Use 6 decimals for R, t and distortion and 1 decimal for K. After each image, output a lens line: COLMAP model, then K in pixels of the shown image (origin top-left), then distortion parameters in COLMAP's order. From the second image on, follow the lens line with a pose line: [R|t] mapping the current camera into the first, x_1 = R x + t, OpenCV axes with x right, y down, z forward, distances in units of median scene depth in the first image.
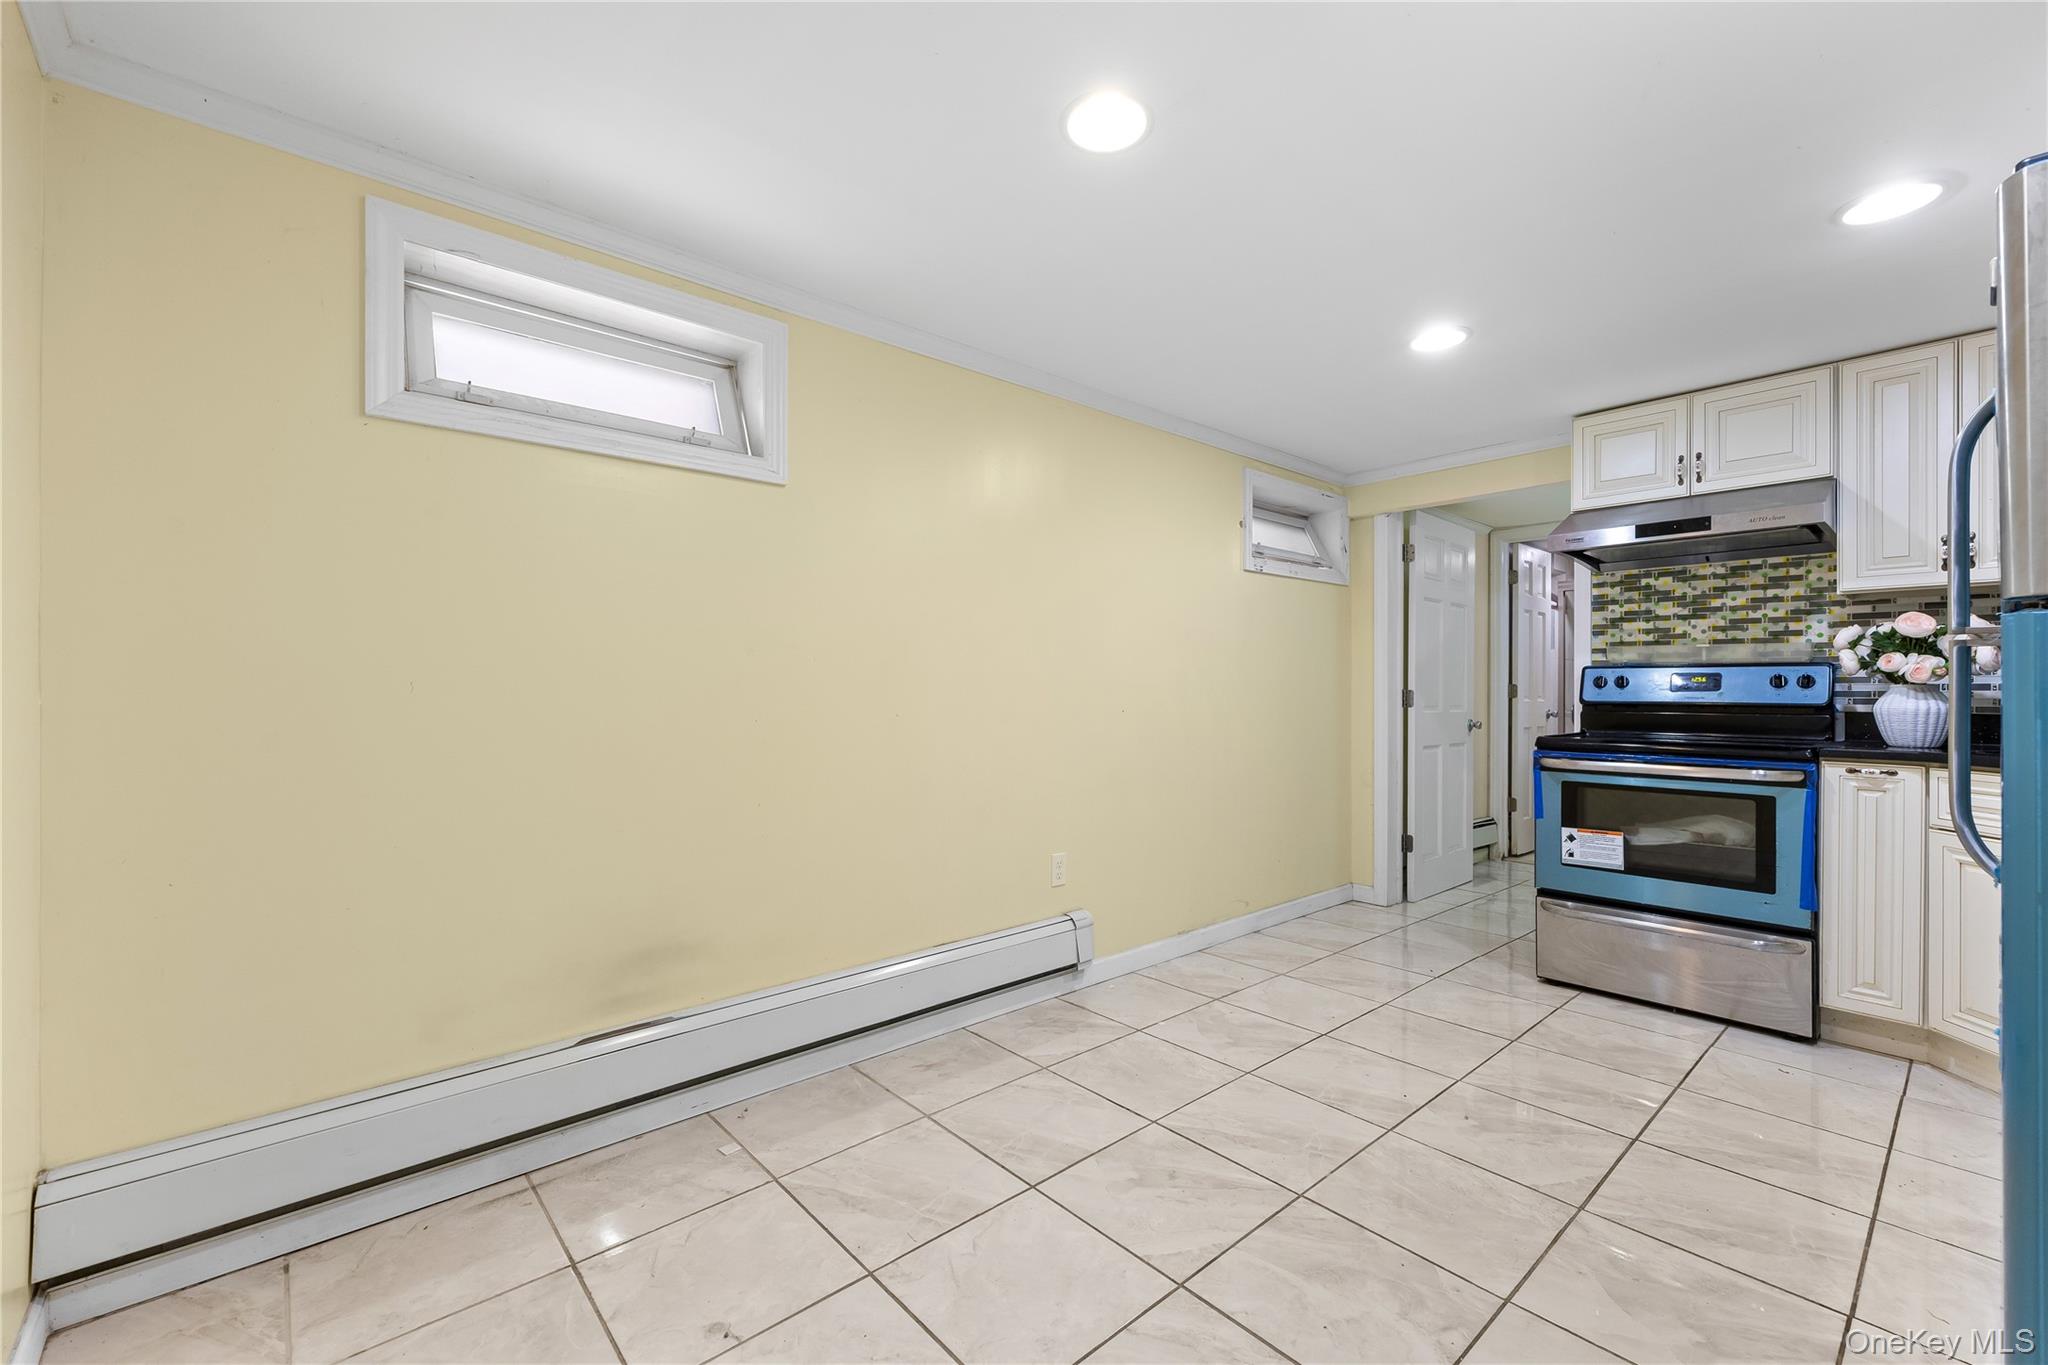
lens RADIAL K [[832.3, 0, 1020.5], [0, 832.3, 687.1], [0, 0, 1]] dist [0.001397, -0.000140]
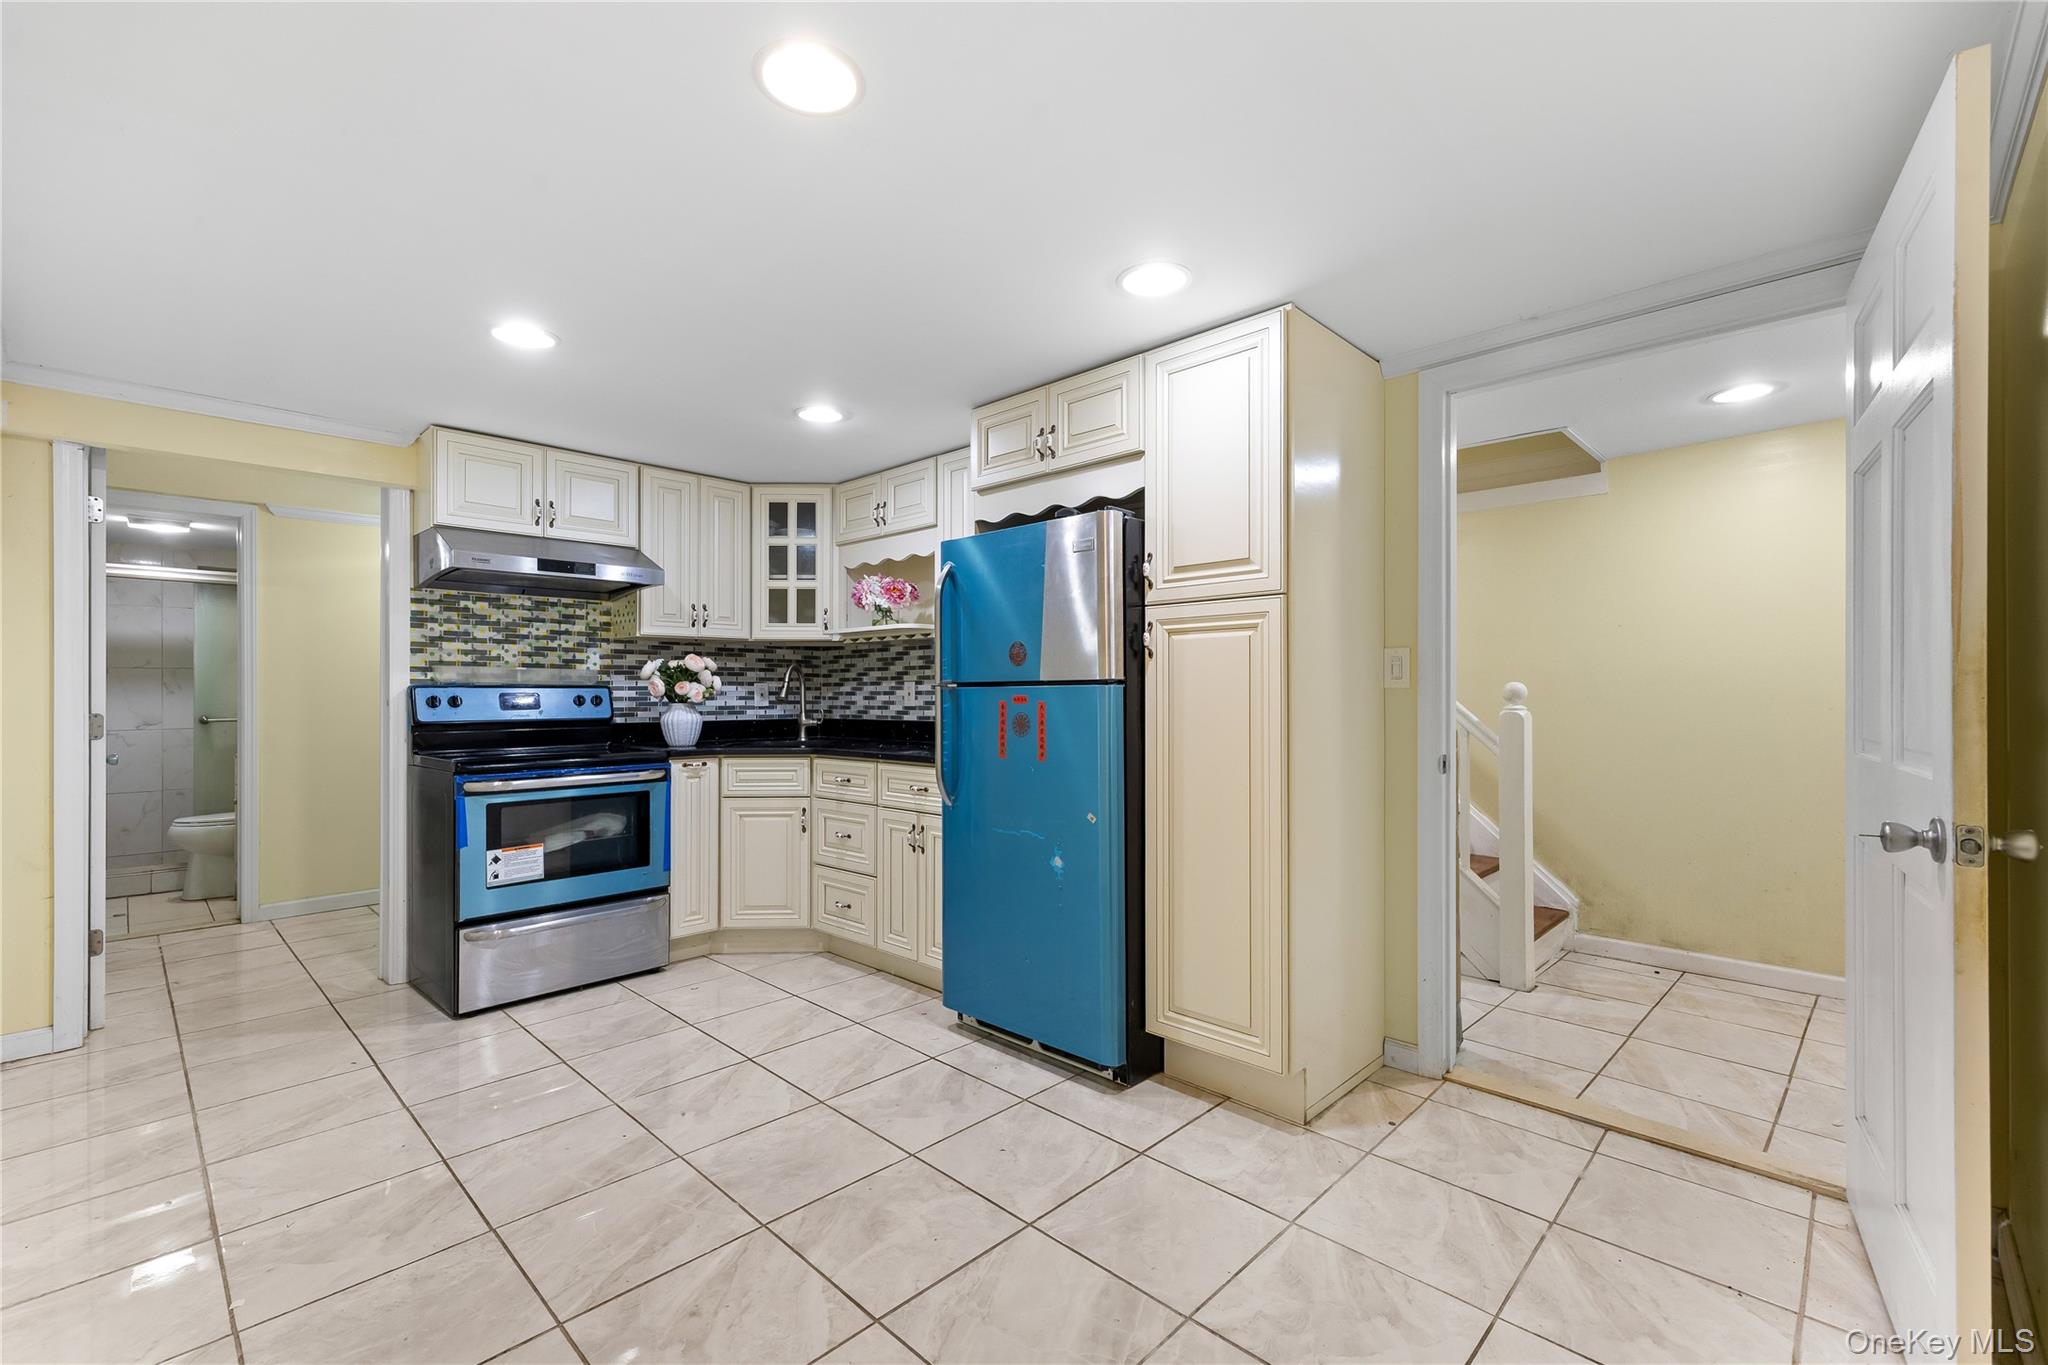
lens RADIAL K [[881.9, 0, 1018.0], [0, 881.9, 691.2], [0, 0, 1]] dist [-0.001179, -0.000082]
pose [[-0.080481, -0.001418, 0.996755, -0.422586], [0.000929, 0.999998, 0.001497, -0.021230], [-0.996756, 0.001047, -0.080480, 0.438671]]
